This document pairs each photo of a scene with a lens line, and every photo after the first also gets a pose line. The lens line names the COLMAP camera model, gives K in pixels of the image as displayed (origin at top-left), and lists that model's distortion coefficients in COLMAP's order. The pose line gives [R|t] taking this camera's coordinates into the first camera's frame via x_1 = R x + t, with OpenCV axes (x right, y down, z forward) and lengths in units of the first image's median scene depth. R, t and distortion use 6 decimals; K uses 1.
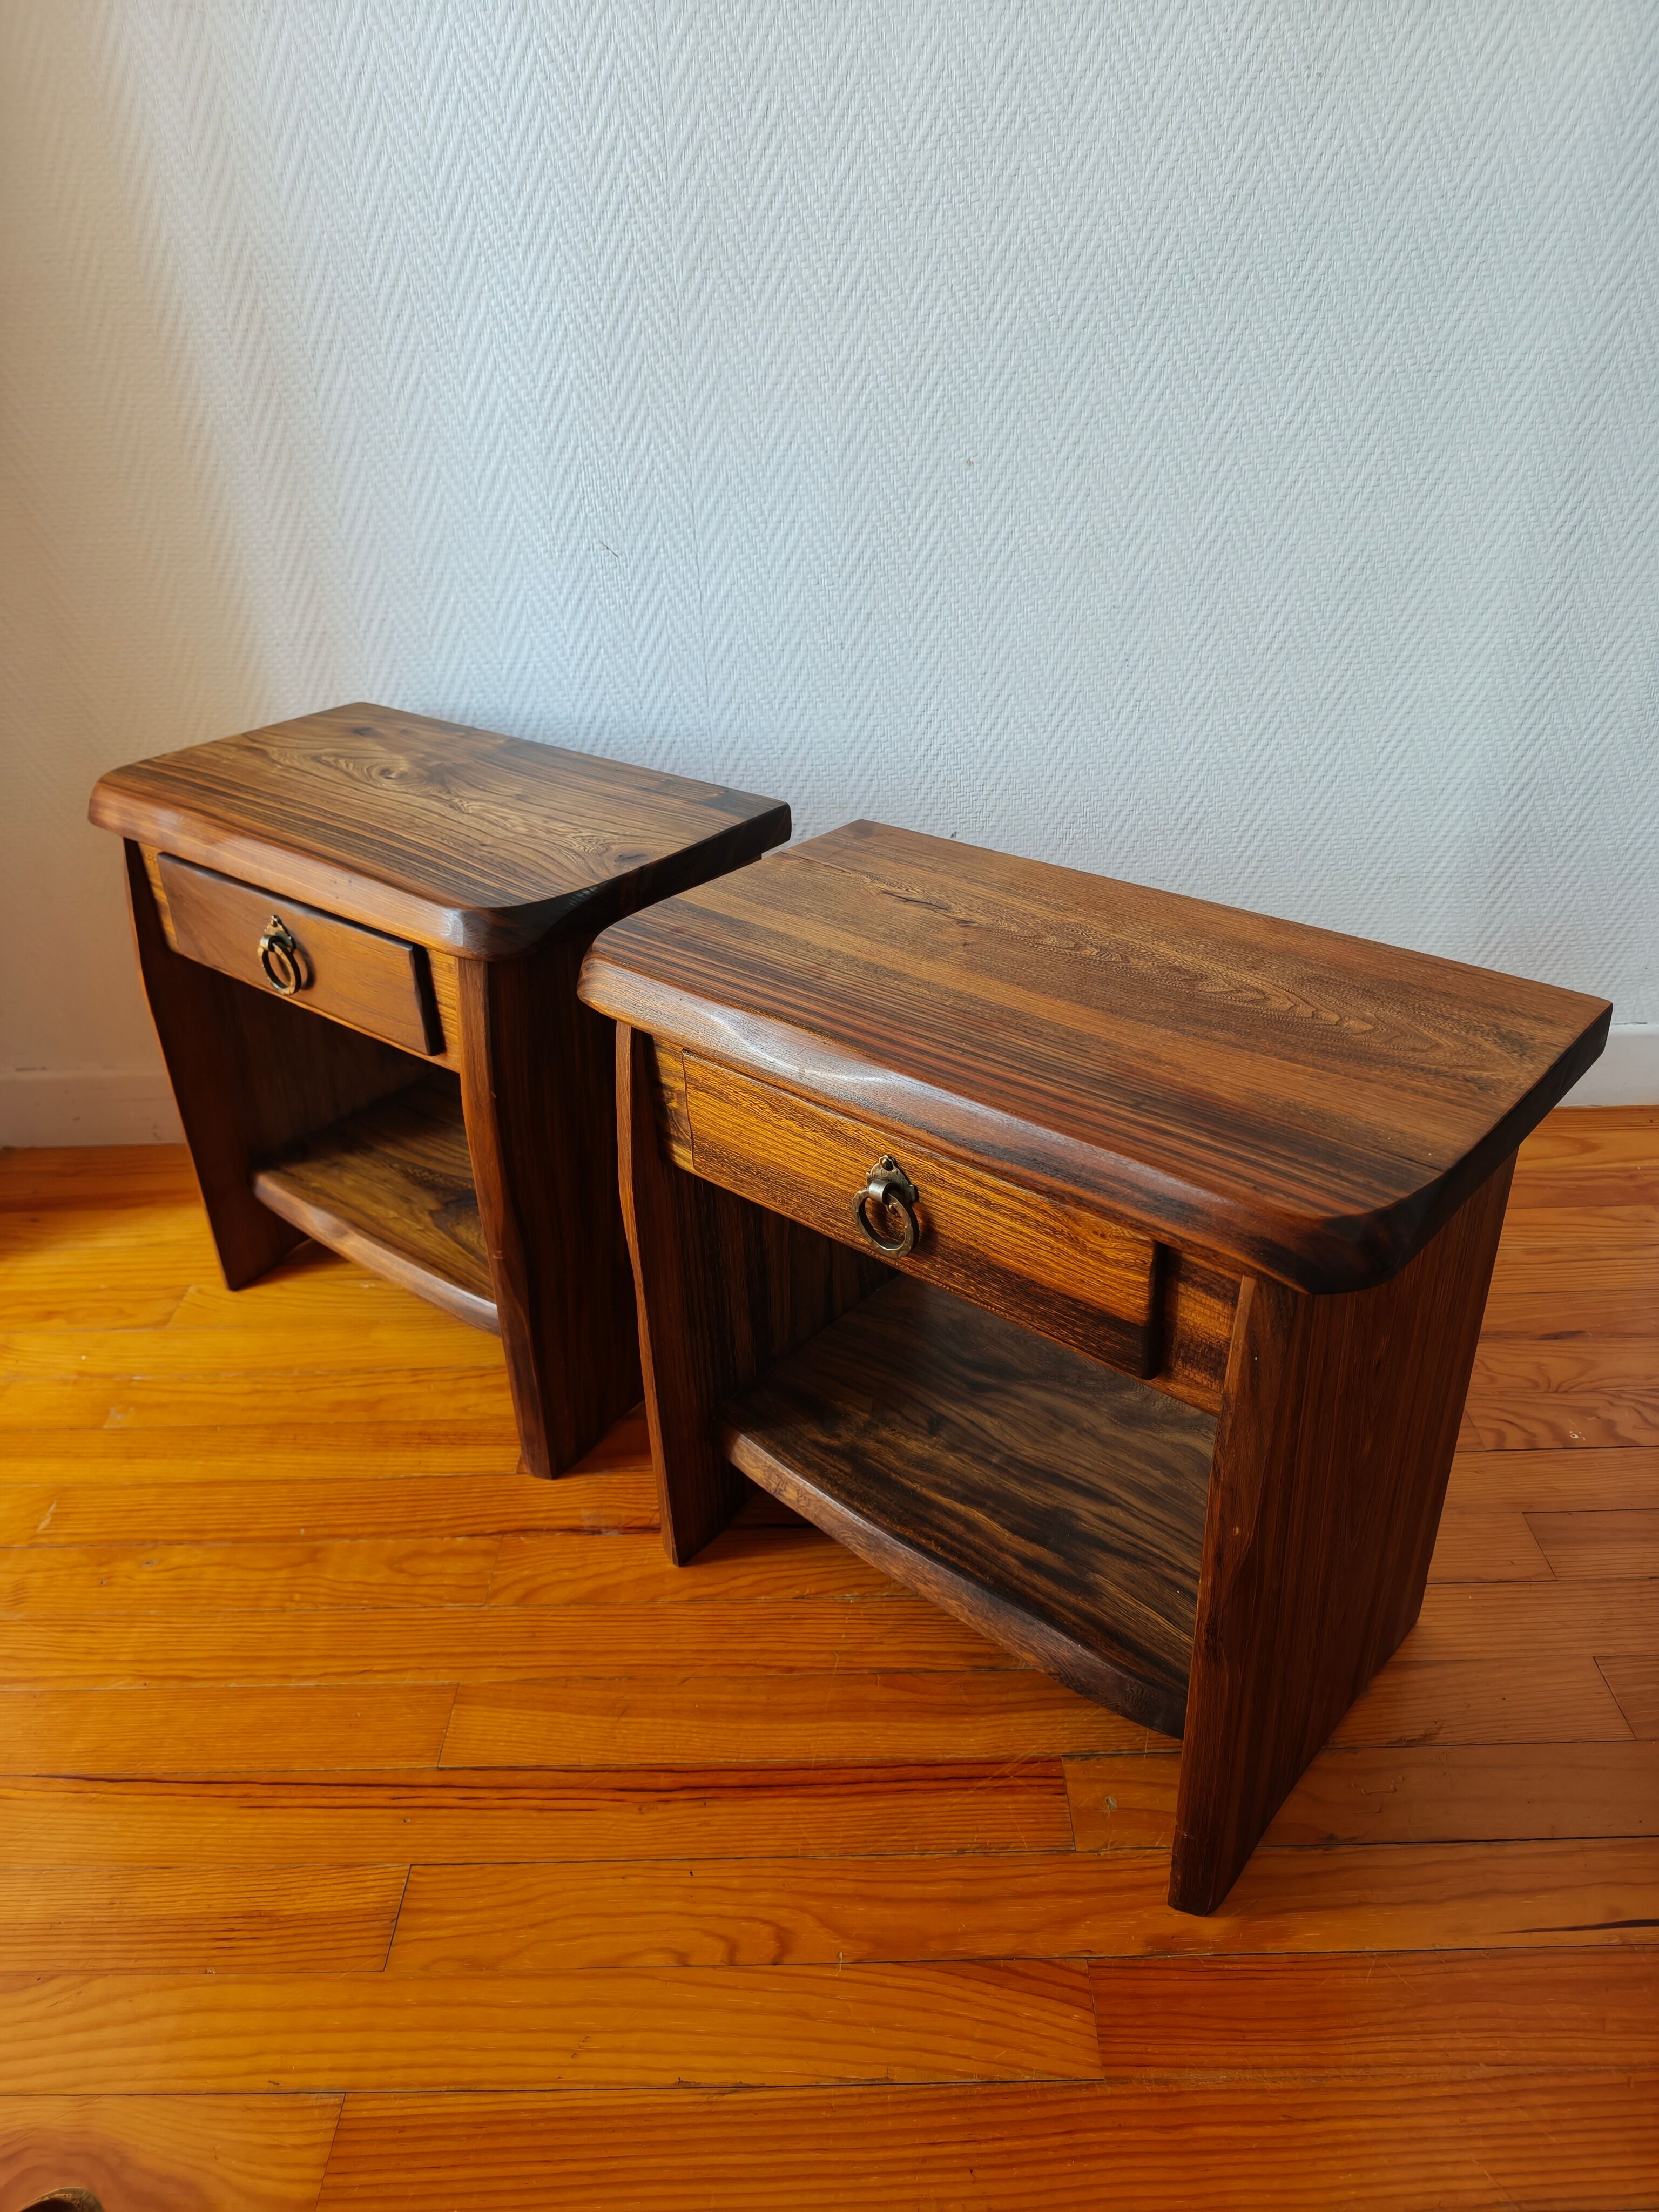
lens RADIAL K [[1559.4, 0, 842.3], [0, 1559.4, 1118.8], [0, 0, 1]] dist [0.009753, -0.031662]
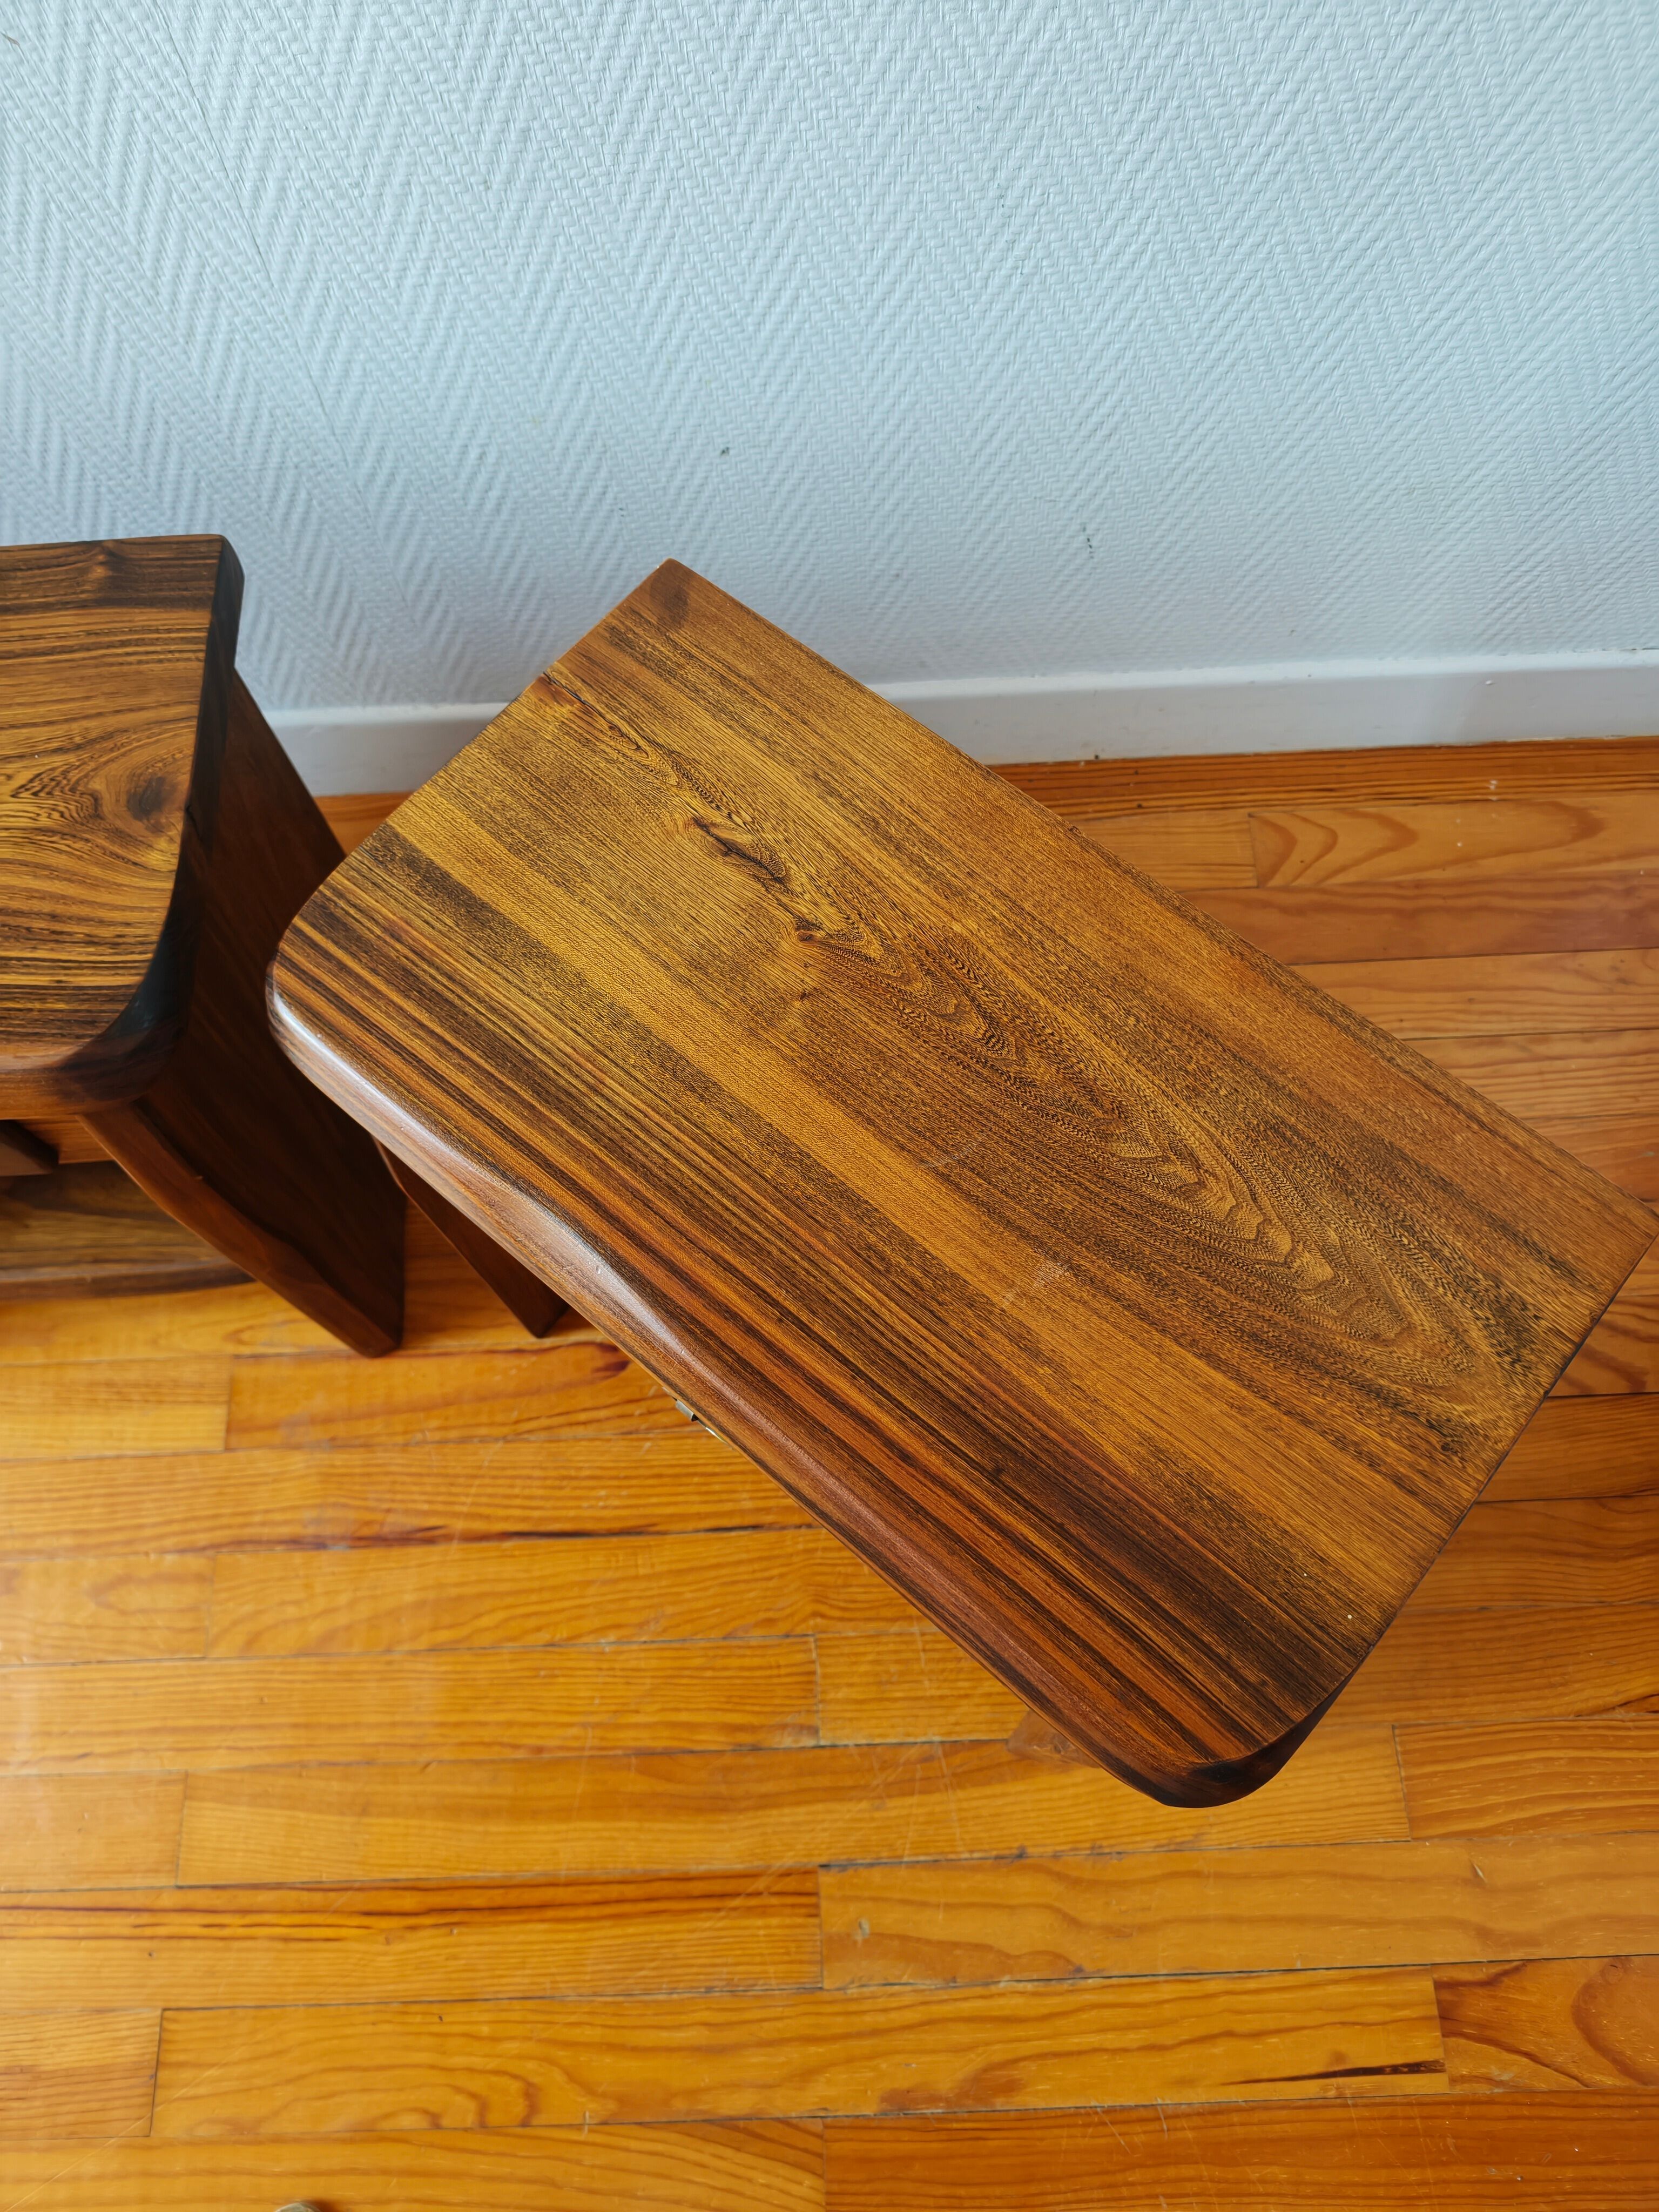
lens RADIAL K [[1559.4, 0, 839.2], [0, 1559.4, 1118.6], [0, 0, 1]] dist [0.009753, -0.031662]
pose [[0.999264, -0.032635, 0.020171, 0.114384], [0.013296, 0.787749, 0.615853, -0.424730], [-0.035988, -0.615132, 0.787603, 0.401466]]
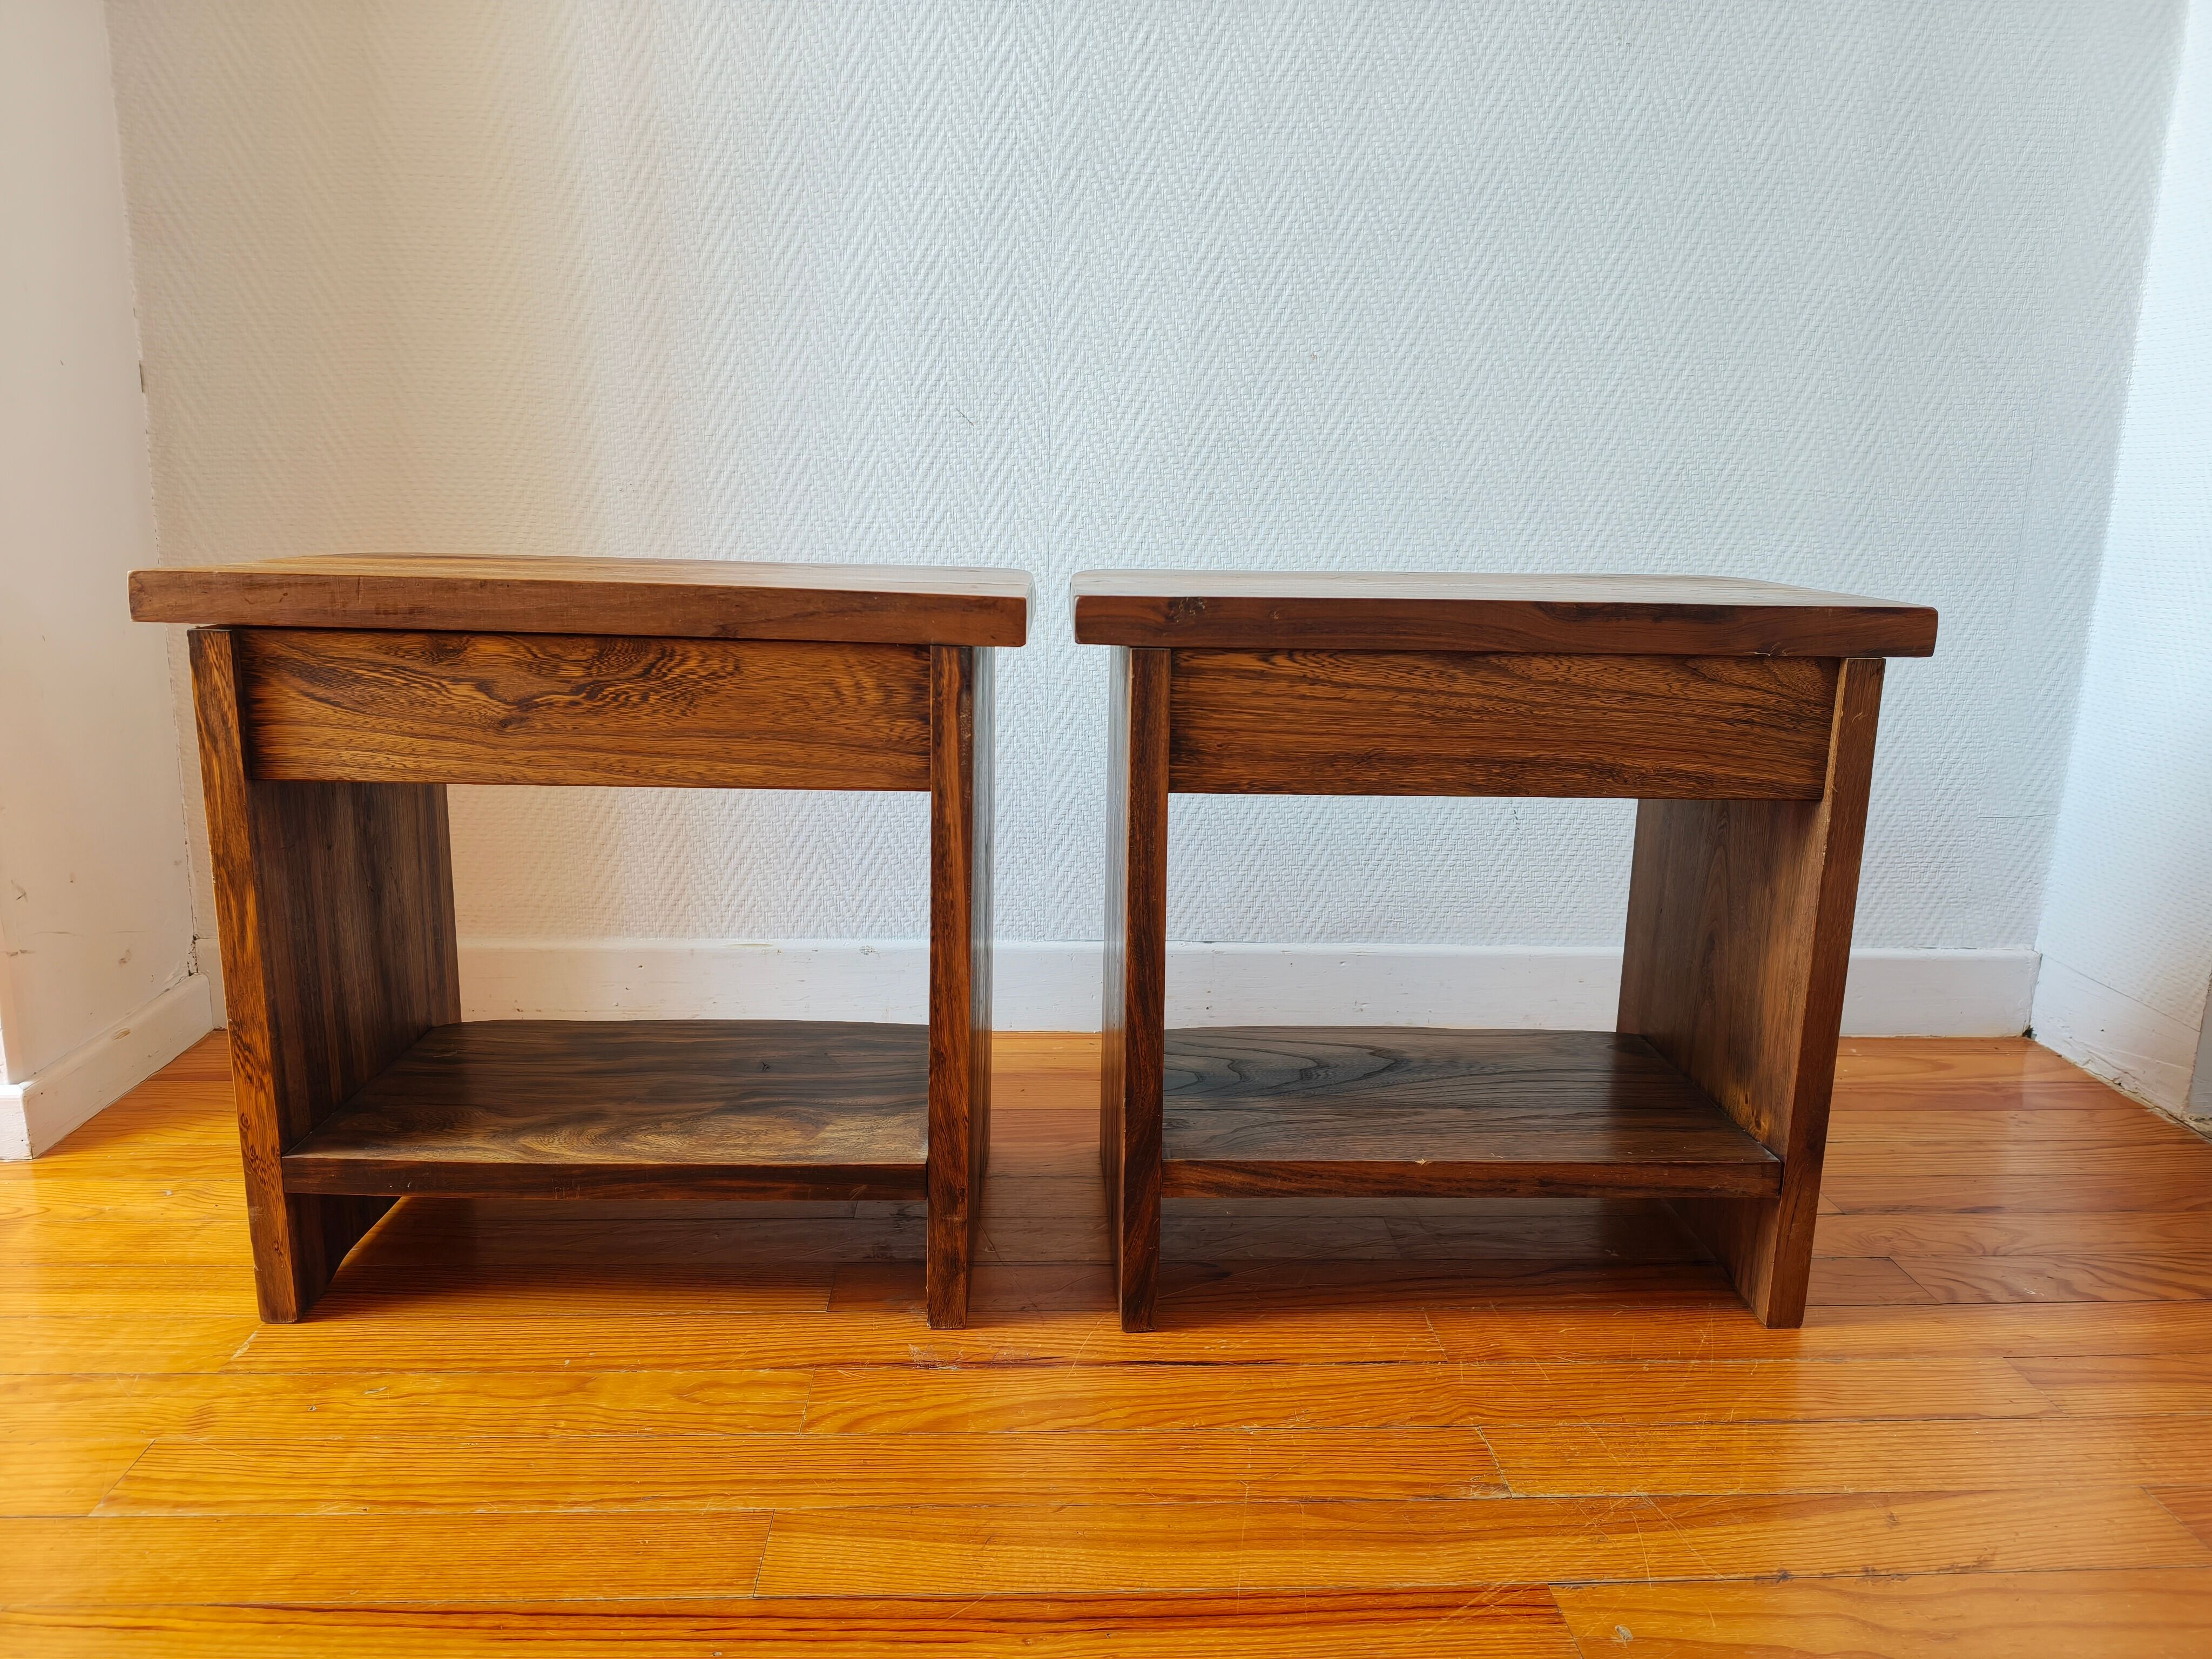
lens RADIAL K [[1559.4, 0, 1111.5], [0, 1559.4, 813.1], [0, 0, 1]] dist [0.009753, -0.031662]
pose [[0.997188, 0.042284, 0.061868, -0.114028], [-0.020936, 0.949919, -0.311795, 0.220359], [-0.071953, 0.309623, 0.948133, 0.105220]]
